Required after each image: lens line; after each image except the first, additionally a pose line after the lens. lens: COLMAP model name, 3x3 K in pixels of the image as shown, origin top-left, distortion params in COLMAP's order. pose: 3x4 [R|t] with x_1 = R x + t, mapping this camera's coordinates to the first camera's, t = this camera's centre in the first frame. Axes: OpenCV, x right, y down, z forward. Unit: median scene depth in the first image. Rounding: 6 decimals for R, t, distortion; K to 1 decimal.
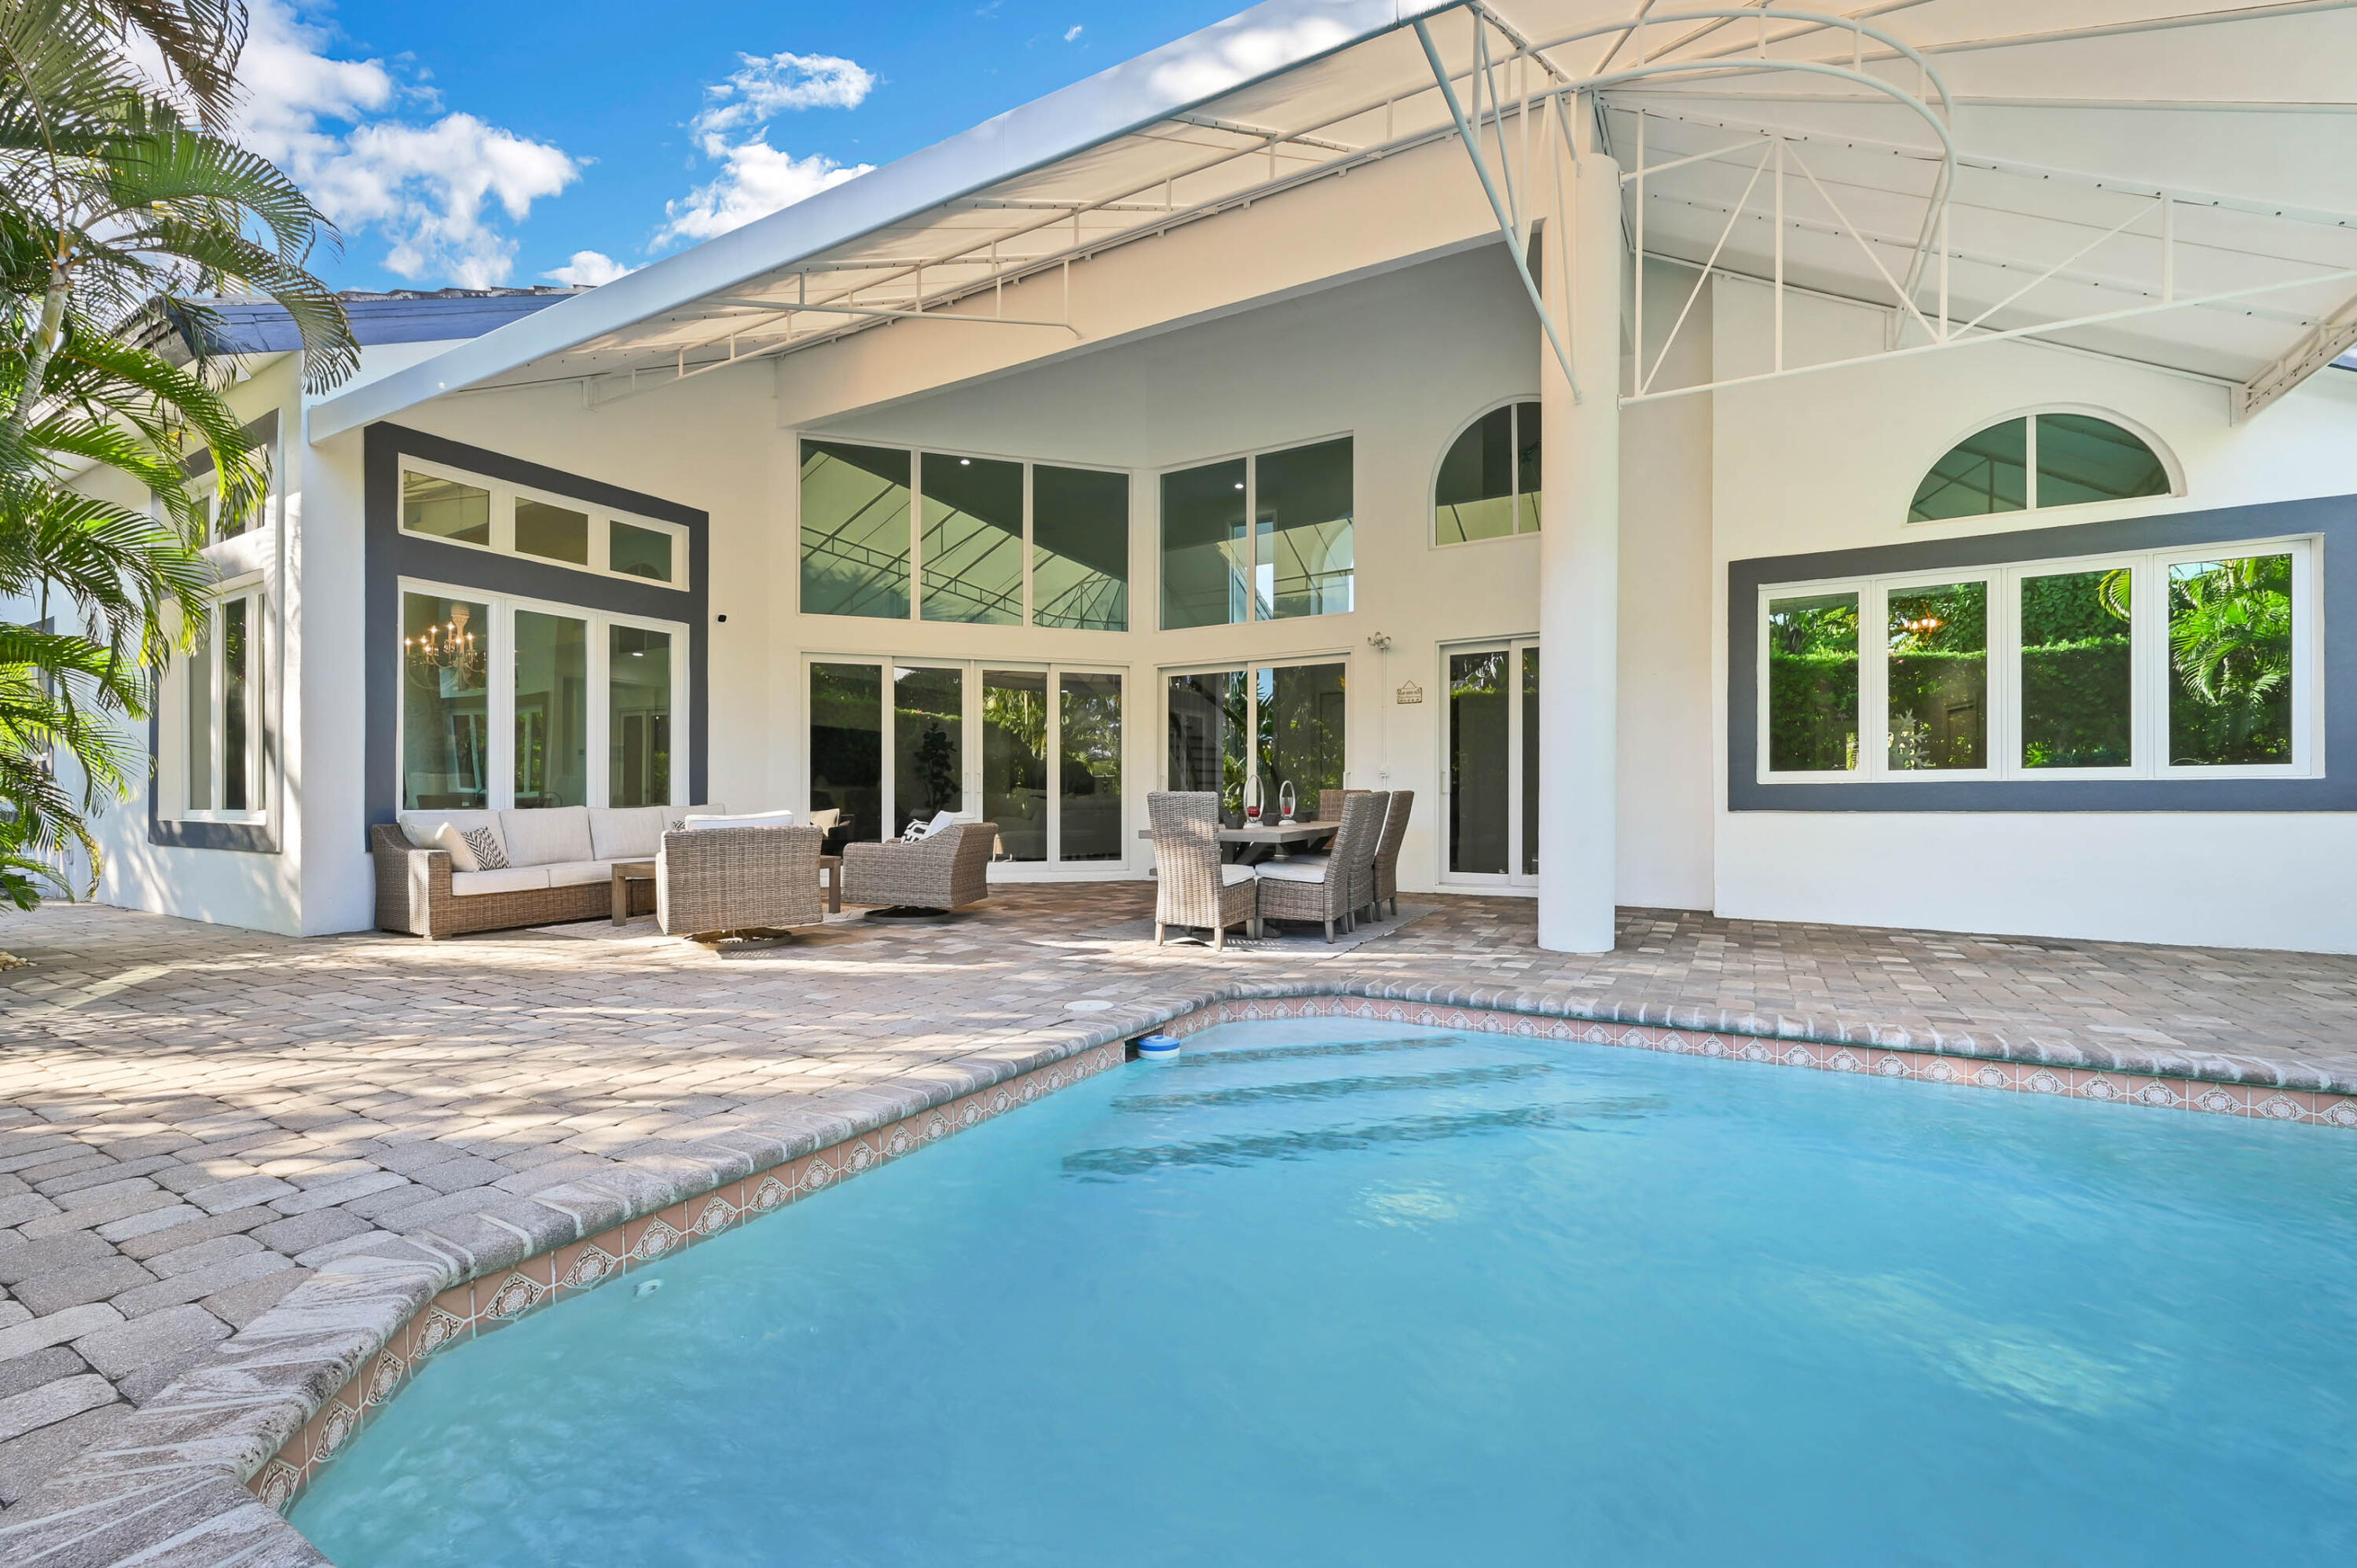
lens RADIAL K [[975.5, 0, 1191.2], [0, 975.5, 802.0], [0, 0, 1]] dist [-0.000332, -0.000111]
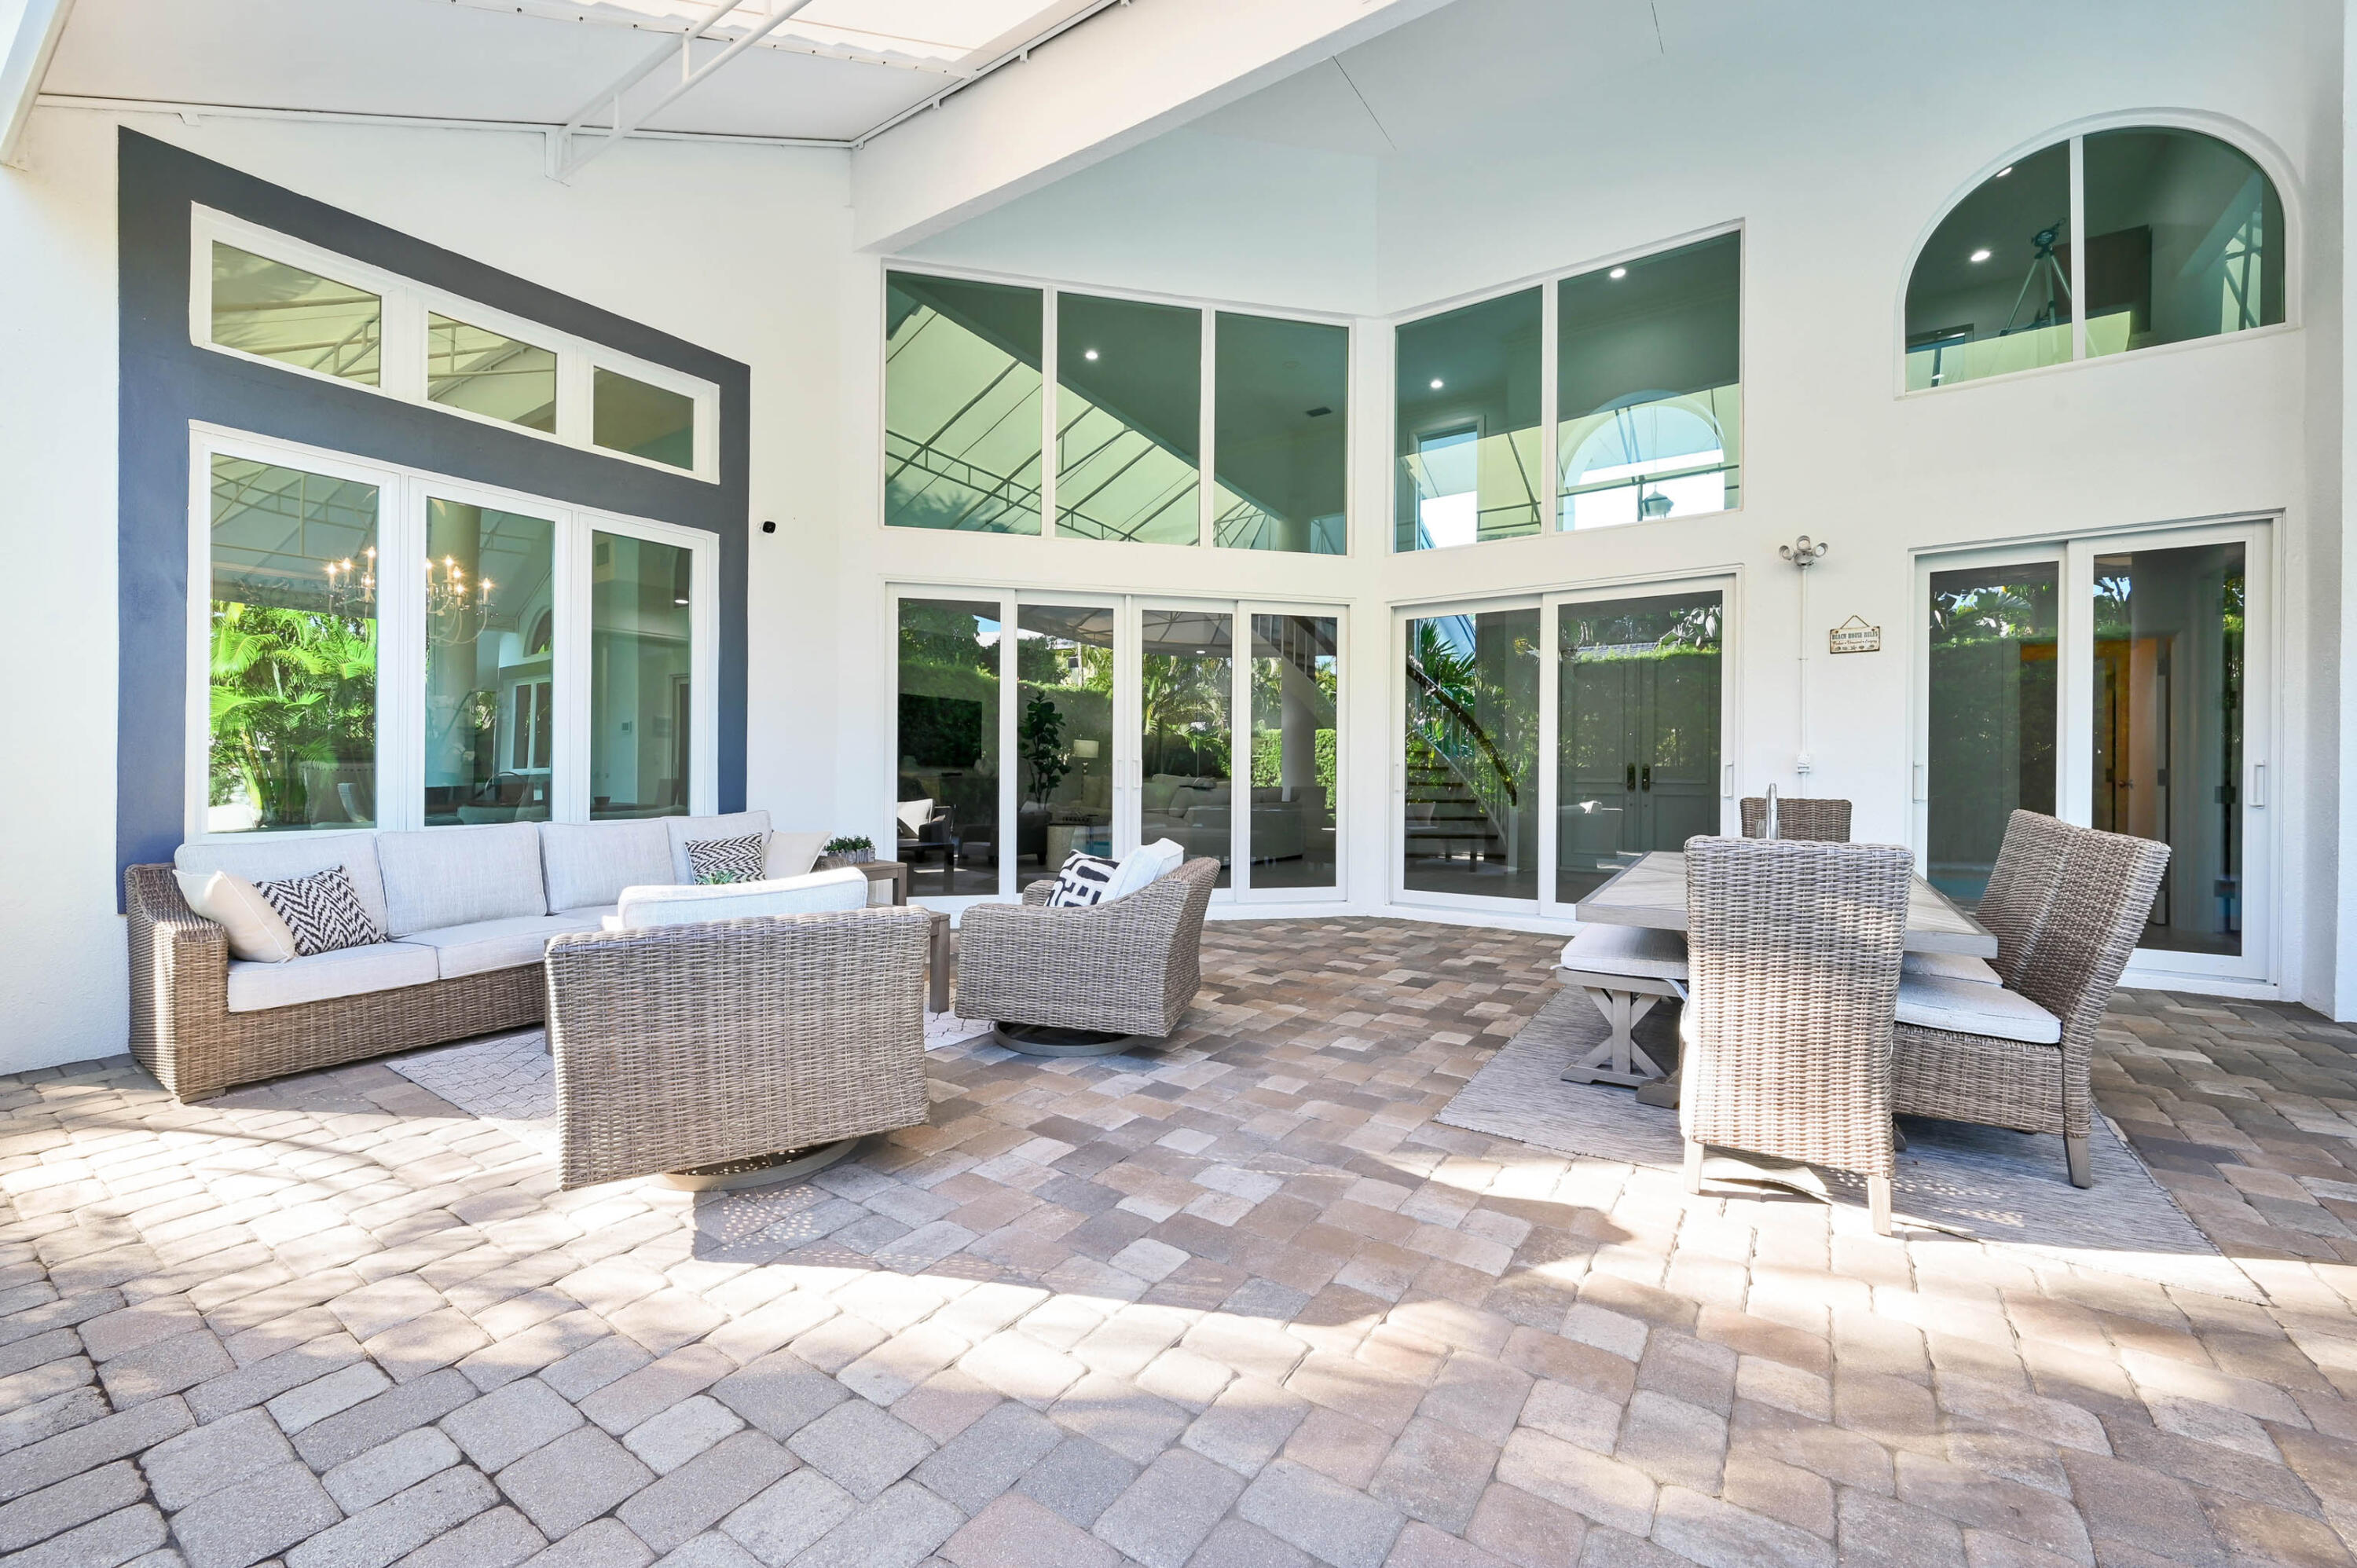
lens RADIAL K [[939.4, 0, 1178.5], [0, 939.4, 774.3], [0, 0, 1]] dist [-0.001407, -0.000055]
pose [[0.996870, 0.006041, -0.078832, -0.155561], [-0.005783, 0.999977, 0.003502, -0.025302], [0.078851, -0.003035, 0.996882, 0.391497]]
